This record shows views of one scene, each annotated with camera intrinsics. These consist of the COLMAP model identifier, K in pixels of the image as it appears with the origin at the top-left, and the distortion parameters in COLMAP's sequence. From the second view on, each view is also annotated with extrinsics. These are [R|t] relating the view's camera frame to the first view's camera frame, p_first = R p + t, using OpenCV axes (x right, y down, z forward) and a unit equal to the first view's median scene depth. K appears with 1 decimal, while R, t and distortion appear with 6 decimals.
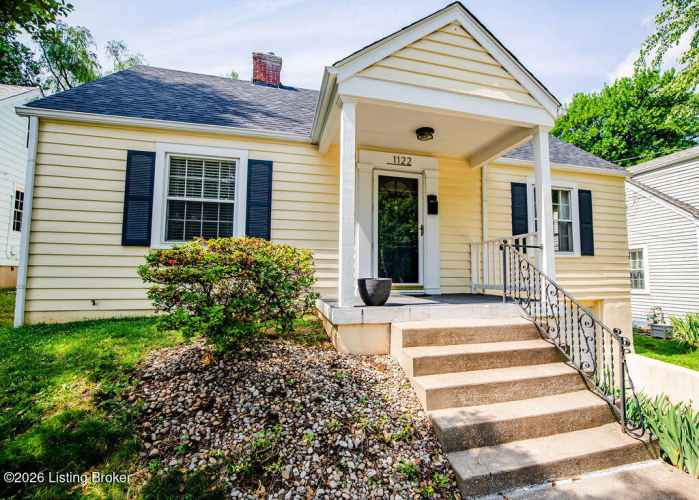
lens RADIAL K [[341.8, 0, 349.5], [0, 341.8, 250.0], [0, 0, 1]] dist [-0.032666, 0.000995]
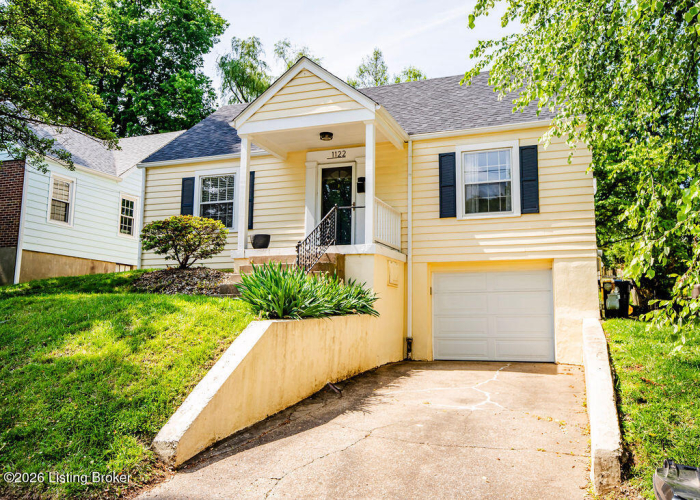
lens RADIAL K [[622.4, 0, 350.0], [0, 622.4, 250.0], [0, 0, 1]] dist [-0.007941, -0.002909]
pose [[0.799499, -0.069910, -0.596585, 1.549528], [0.031238, 0.996699, -0.074934, 0.272543], [0.599854, 0.041274, 0.799044, -0.826605]]
